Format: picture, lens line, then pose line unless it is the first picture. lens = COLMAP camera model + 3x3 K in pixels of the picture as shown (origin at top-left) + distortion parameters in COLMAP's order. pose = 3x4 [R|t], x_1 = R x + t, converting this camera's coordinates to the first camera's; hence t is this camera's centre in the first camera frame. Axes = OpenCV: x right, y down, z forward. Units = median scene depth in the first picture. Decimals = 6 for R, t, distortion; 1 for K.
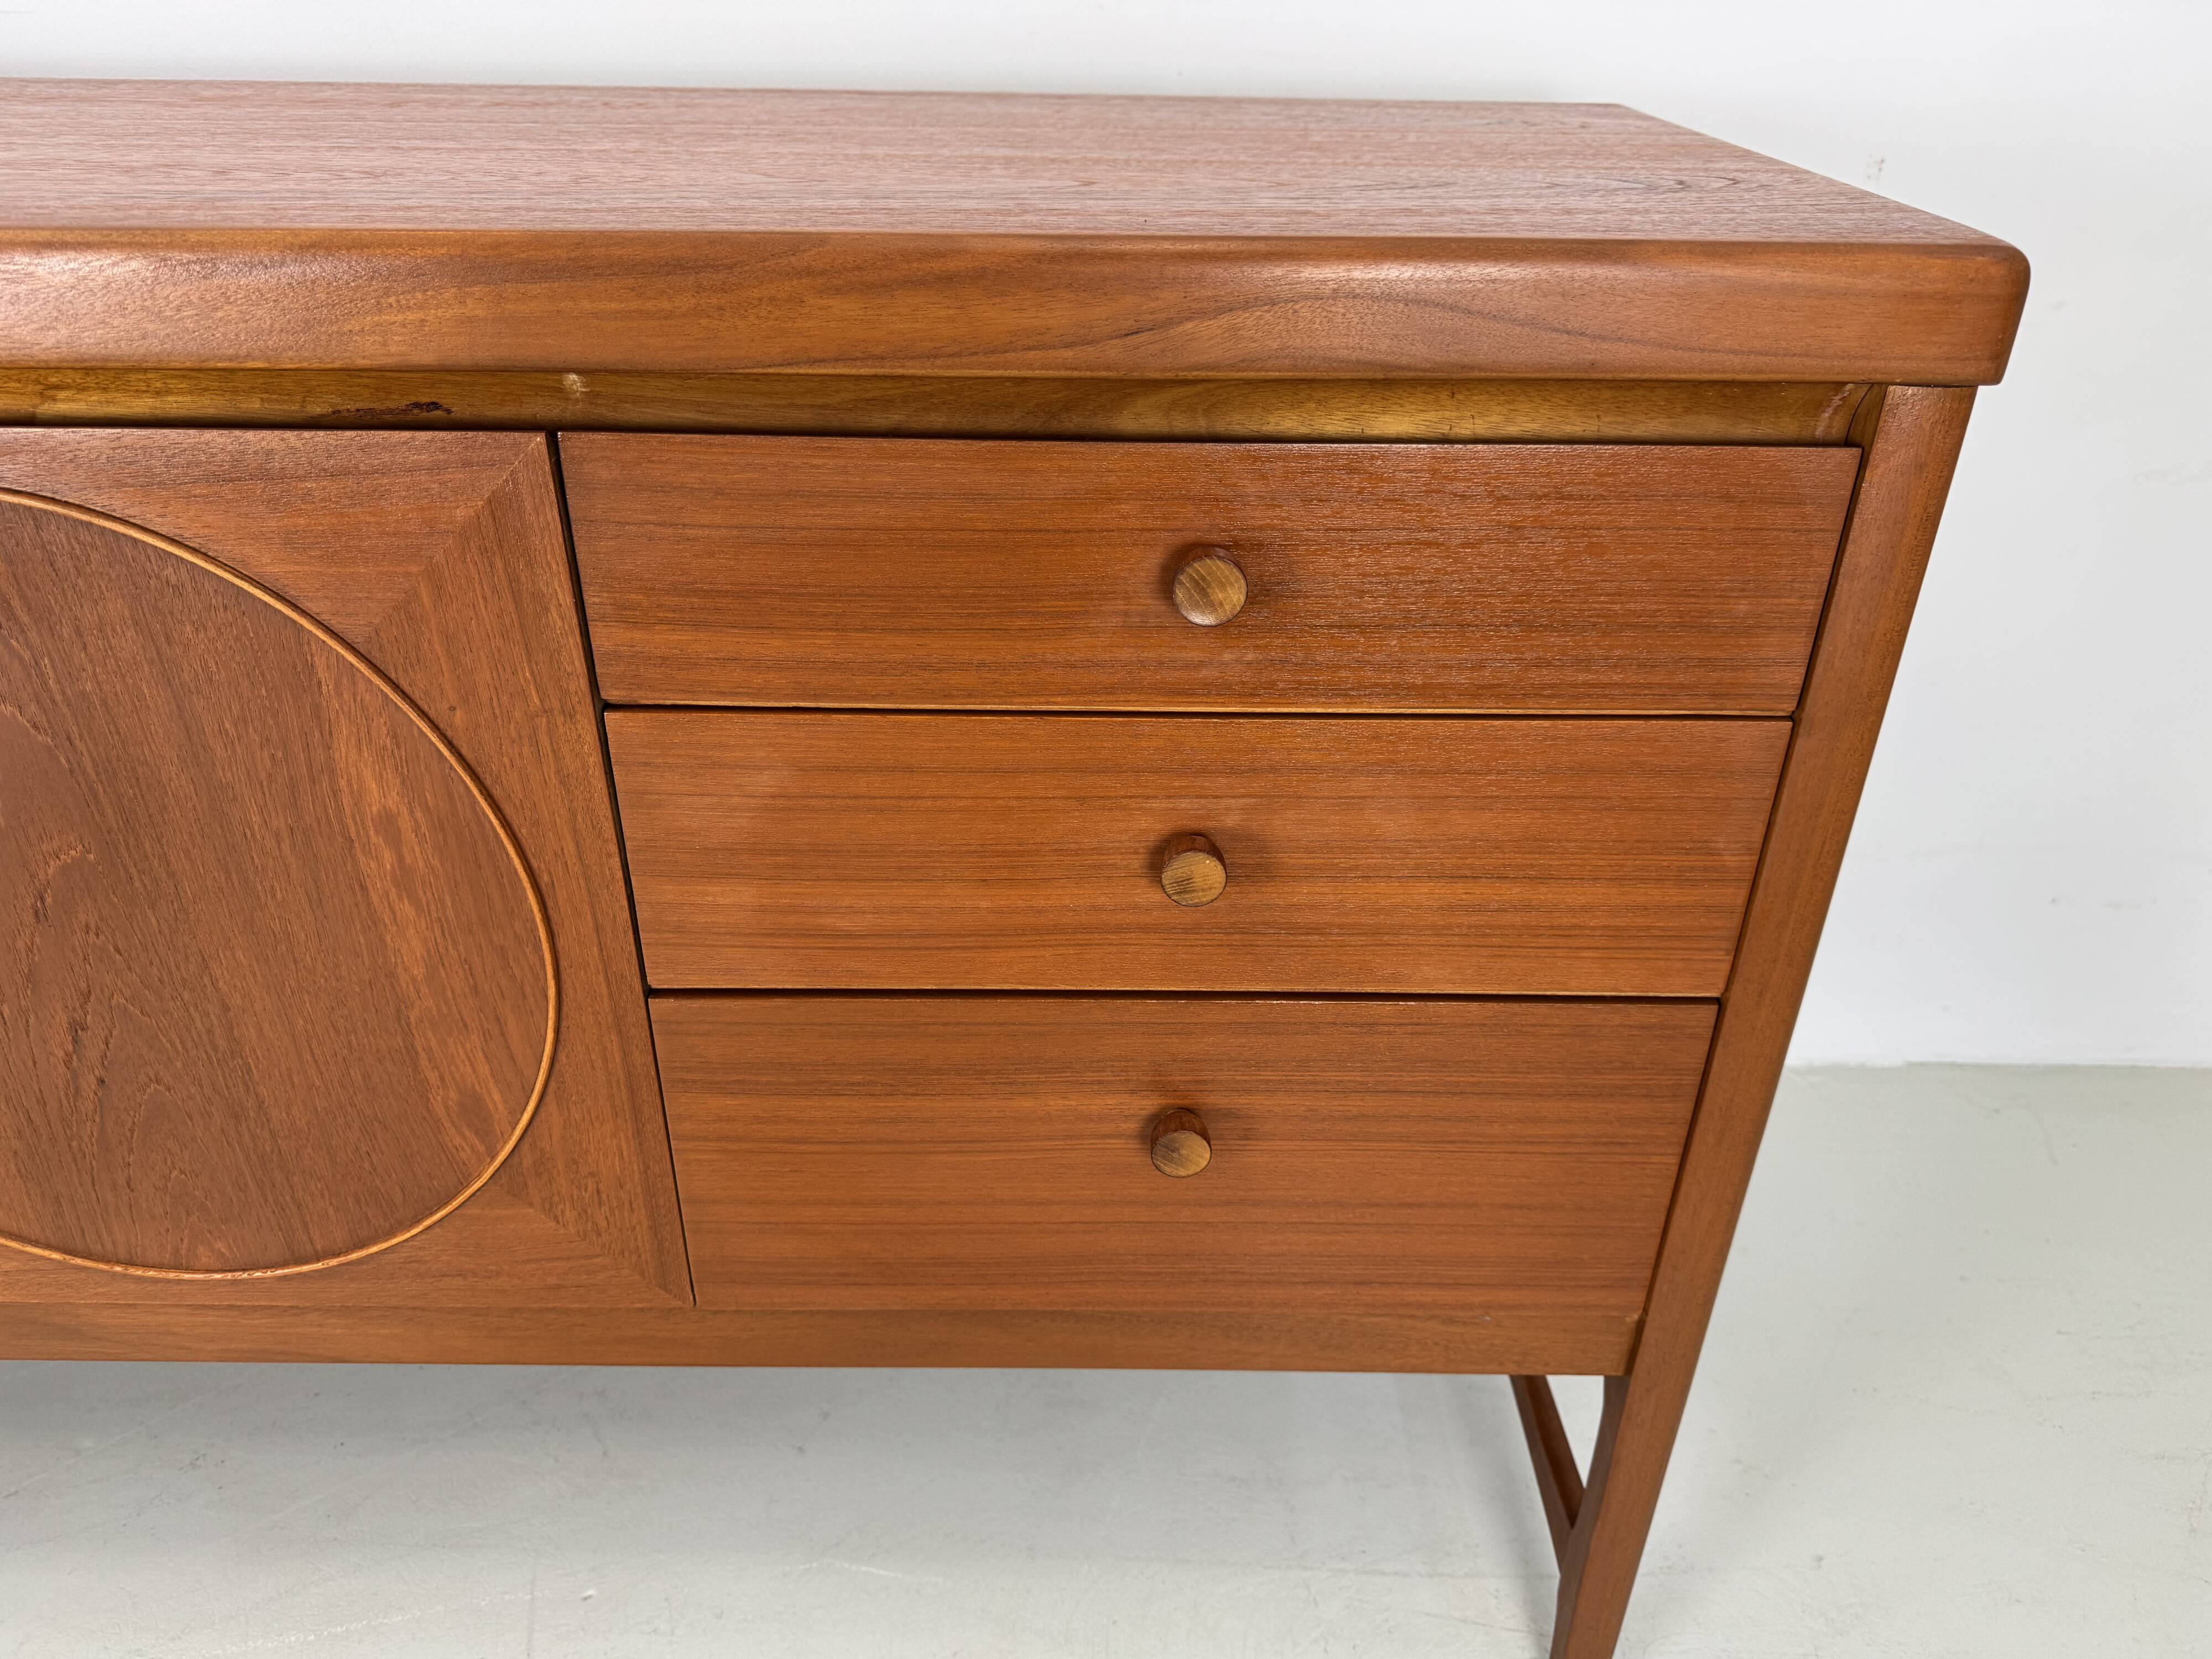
lens RADIAL K [[1580.4, 0, 1117.2], [0, 1580.4, 835.4], [0, 0, 1]] dist [0.065614, -0.092080]
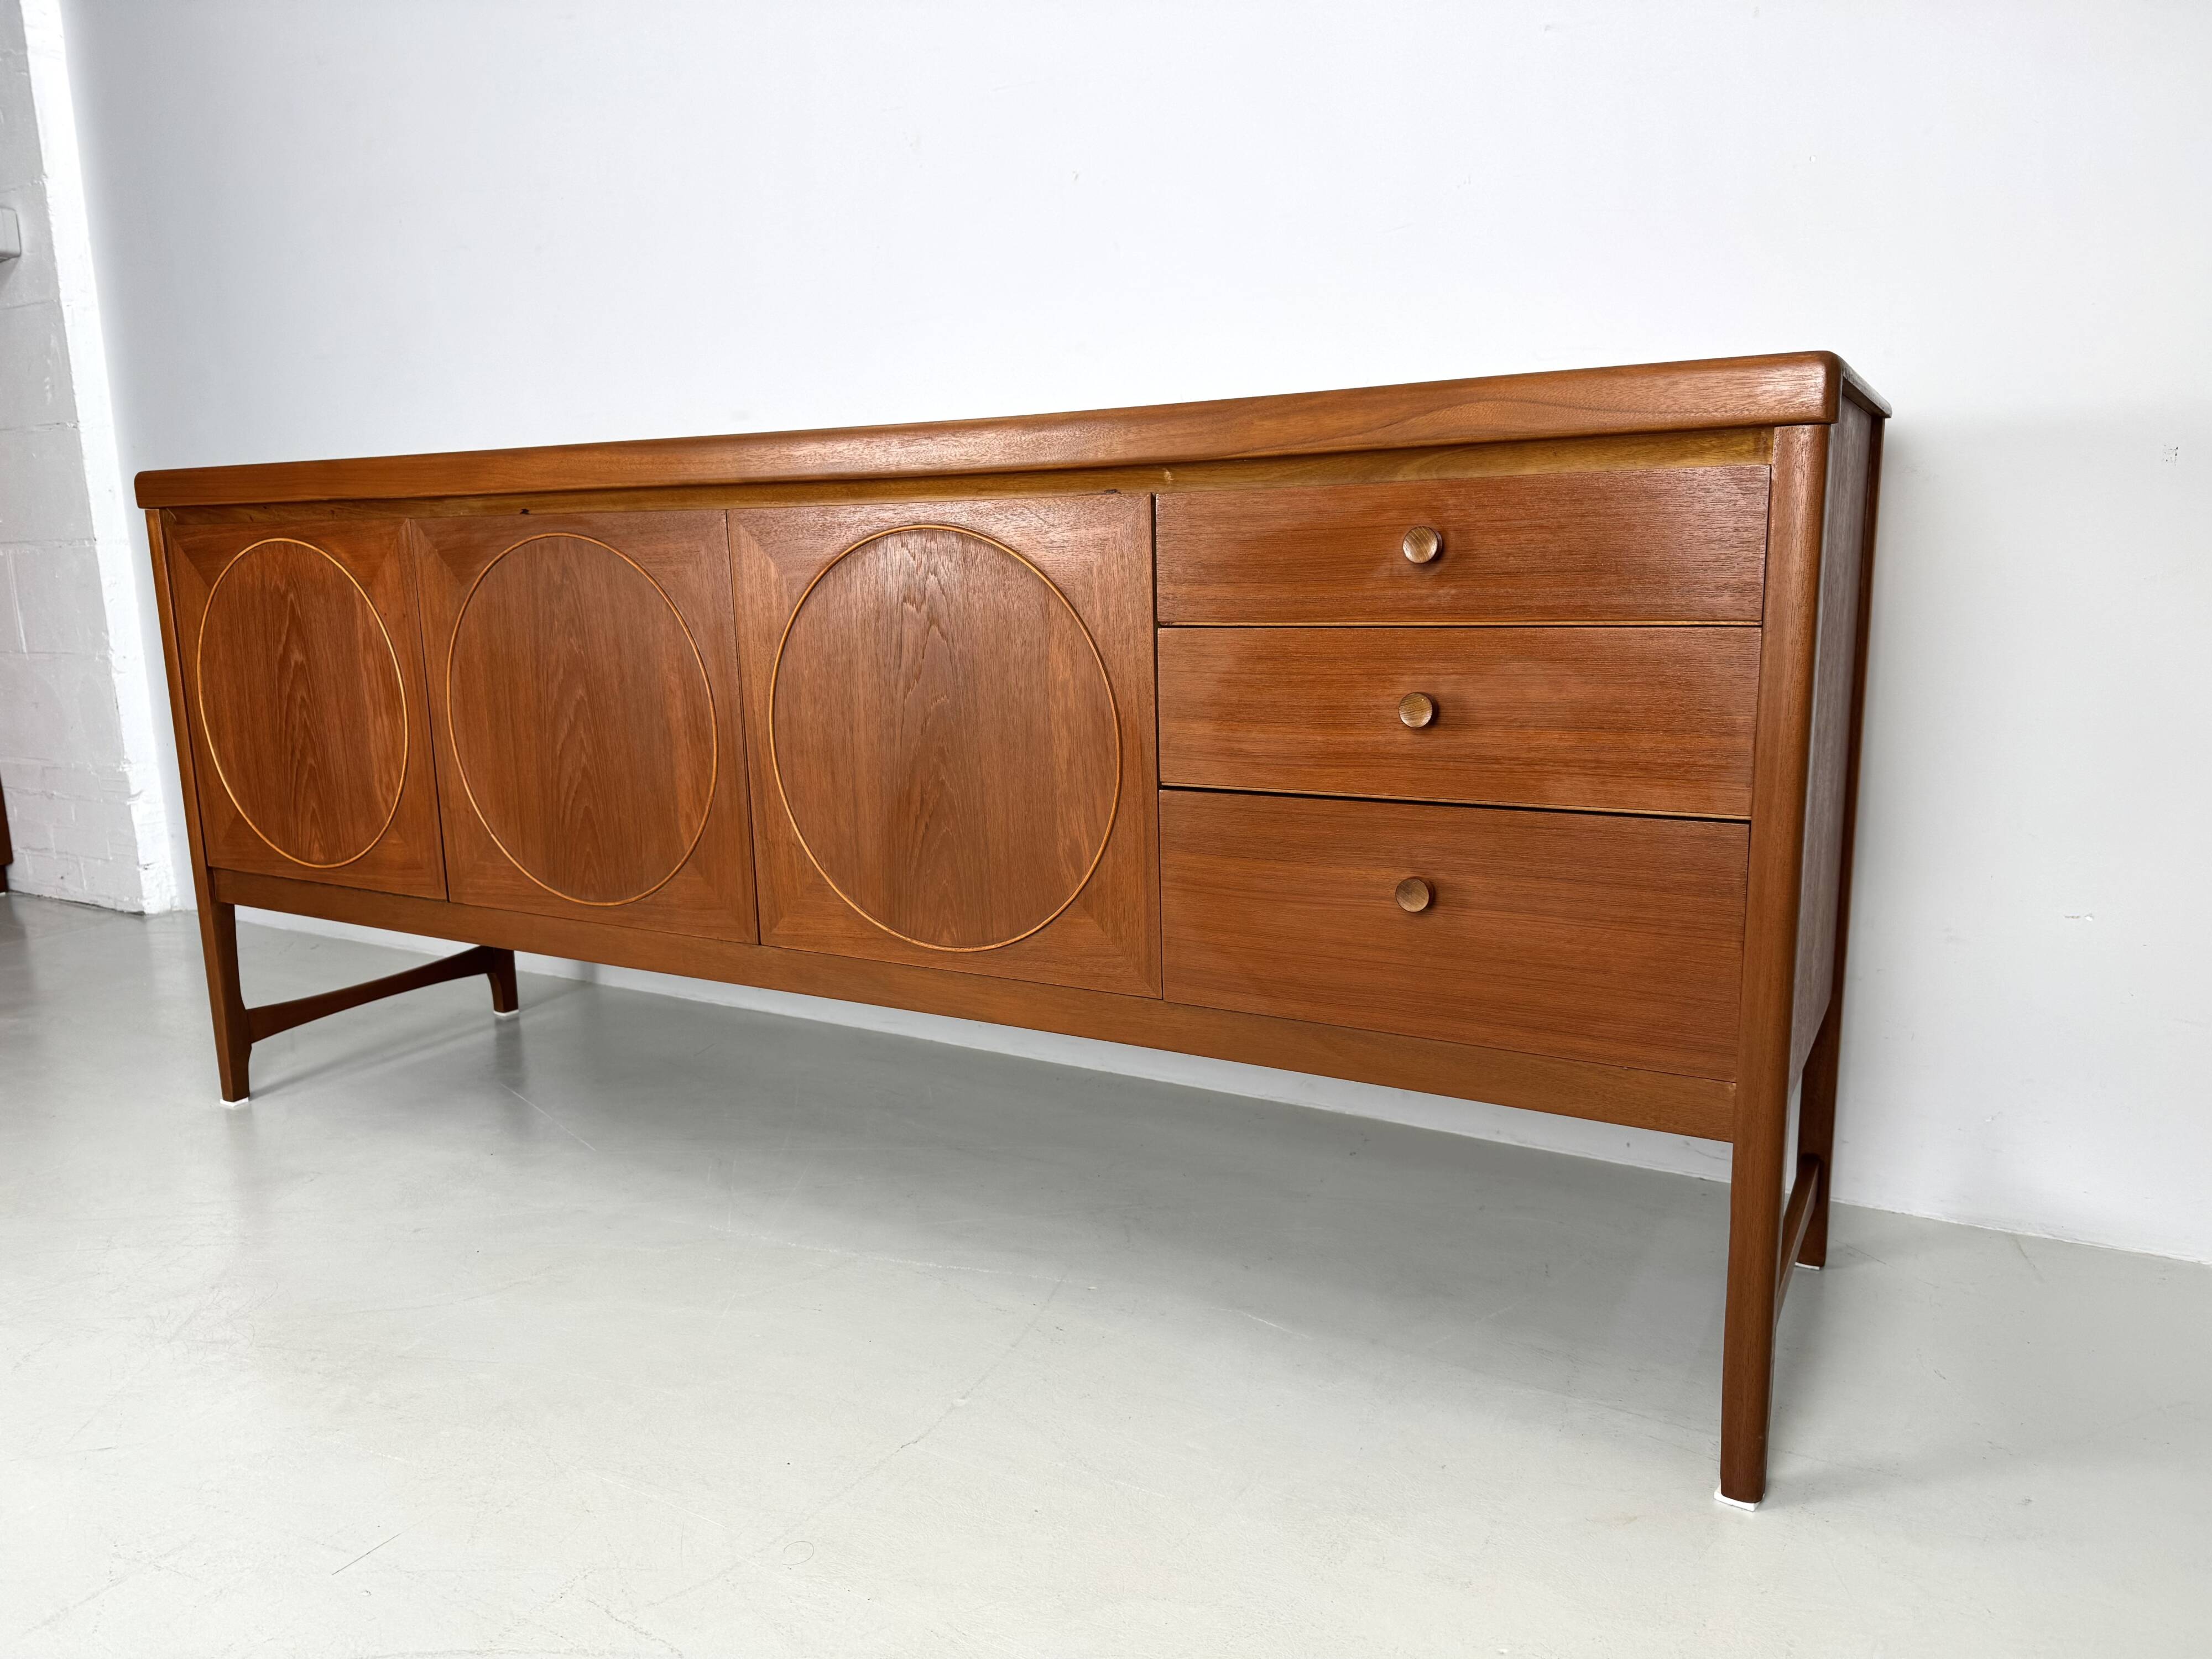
lens RADIAL K [[1594.6, 0, 1096.6], [0, 1594.6, 835.3], [0, 0, 1]] dist [0.053377, -0.035531]
pose [[0.861862, 0.058572, -0.503749, 0.654903], [-0.220716, 0.937624, -0.268601, 0.725889], [0.456595, 0.342682, 0.821030, -0.655452]]
